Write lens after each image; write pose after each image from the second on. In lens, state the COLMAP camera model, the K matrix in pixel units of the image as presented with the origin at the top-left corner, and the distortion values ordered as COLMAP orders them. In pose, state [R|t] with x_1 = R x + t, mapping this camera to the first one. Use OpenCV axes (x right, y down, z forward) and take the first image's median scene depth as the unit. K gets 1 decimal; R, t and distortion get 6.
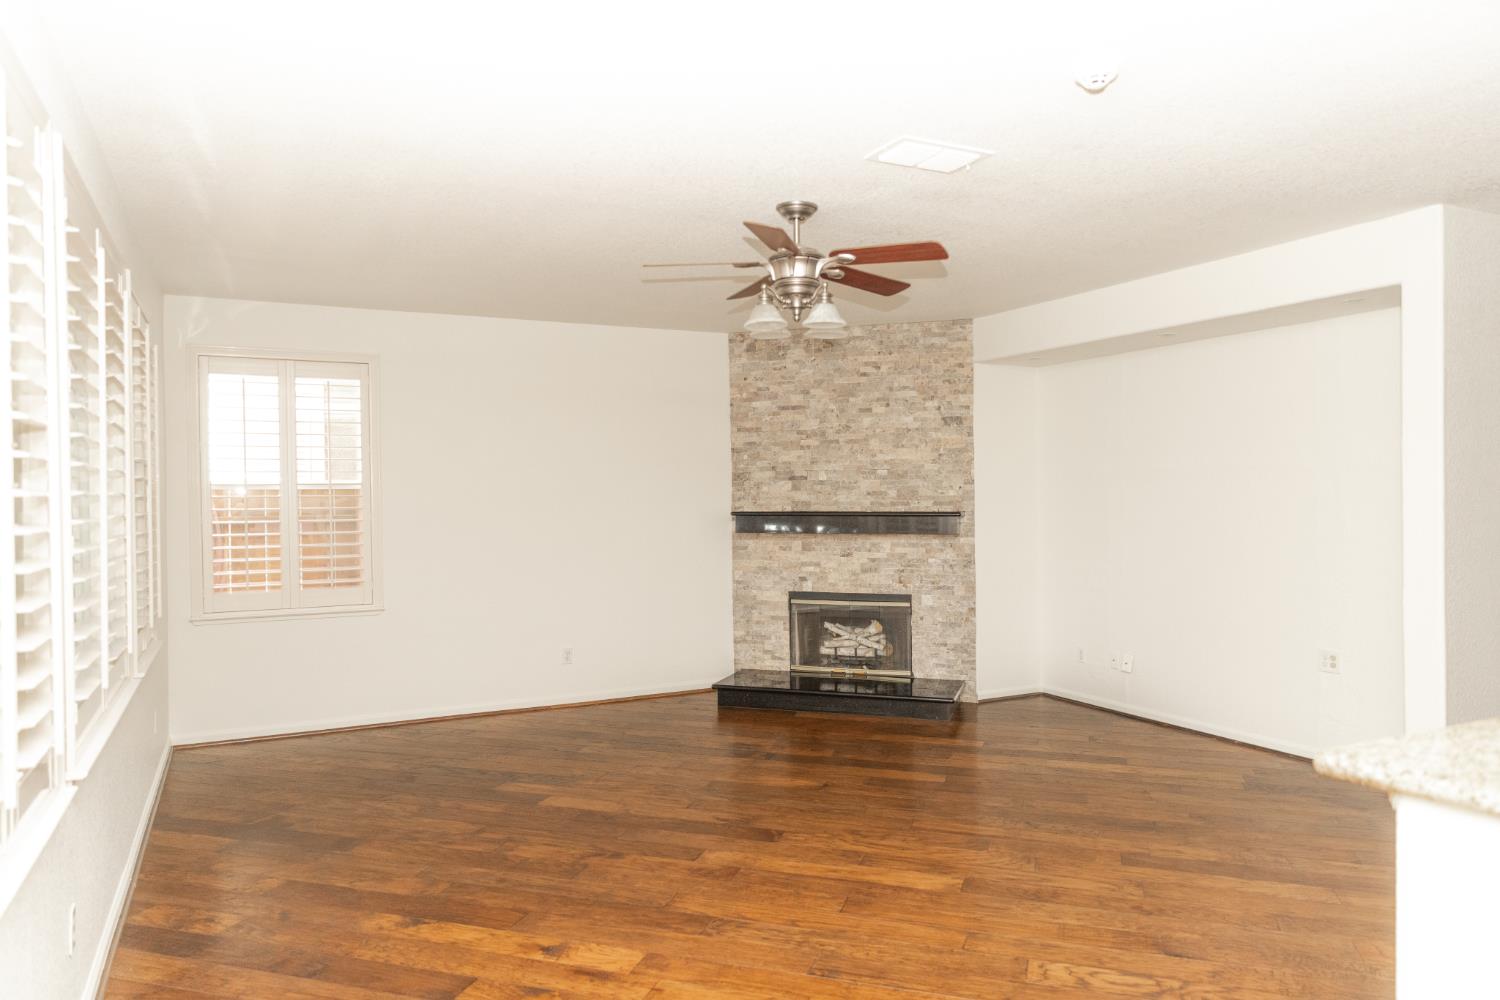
lens RADIAL K [[1010.2, 0, 739.2], [0, 1010.2, 505.7], [0, 0, 1]] dist [0.015085, 0.001915]
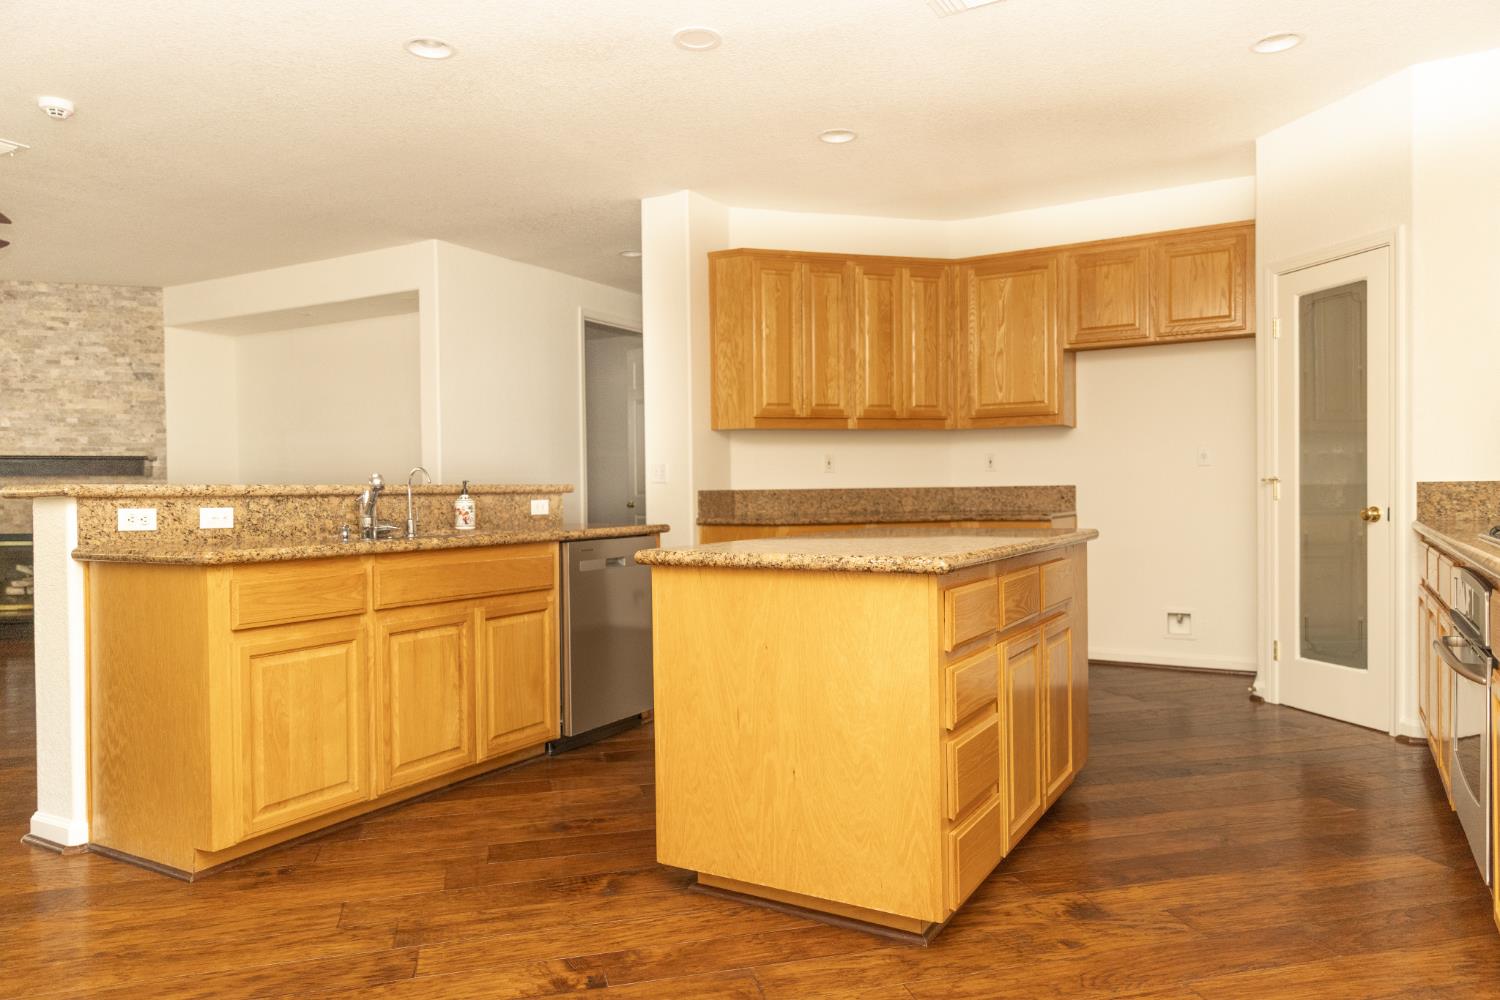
lens RADIAL K [[1010.2, 0, 757.6], [0, 1010.2, 505.7], [0, 0, 1]] dist [0.015085, 0.001915]
pose [[0.830853, -0.007644, 0.556440, 0.144984], [0.007039, 0.999970, 0.003227, 0.060128], [-0.556448, 0.001235, 0.830882, -0.313771]]
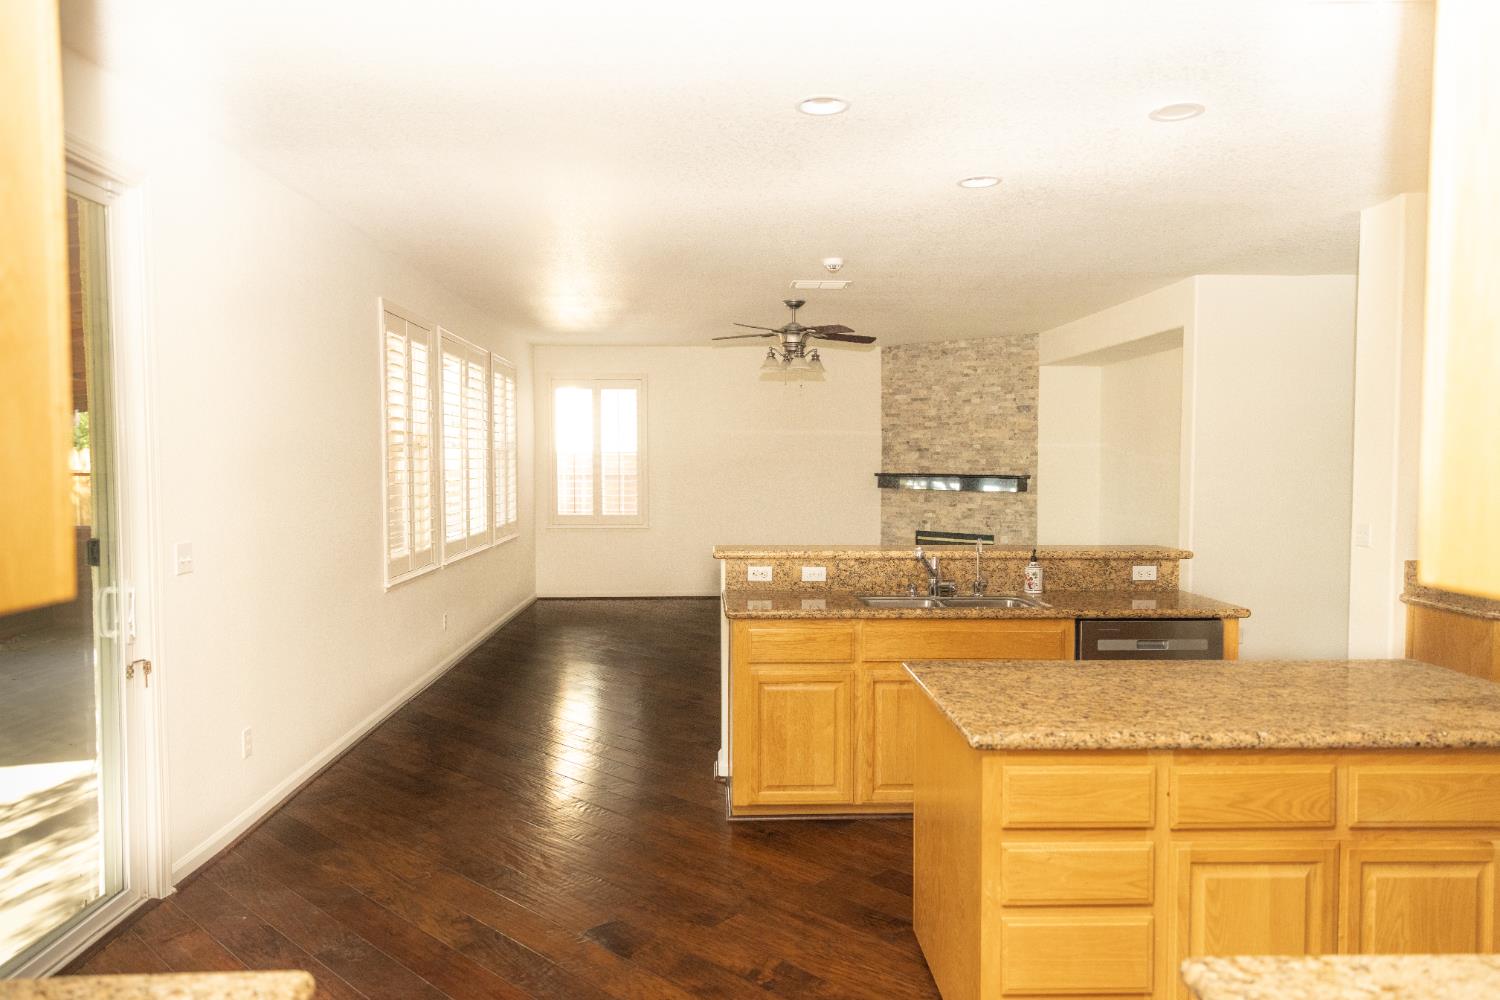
lens RADIAL K [[1010.2, 0, 720.9], [0, 1010.2, 506.7], [0, 0, 1]] dist [0.015085, 0.001915]
pose [[0.904633, 0.029758, -0.425151, 0.416981], [-0.013044, 0.999025, 0.042170, -0.004118], [0.425991, -0.032603, 0.904140, -0.402860]]
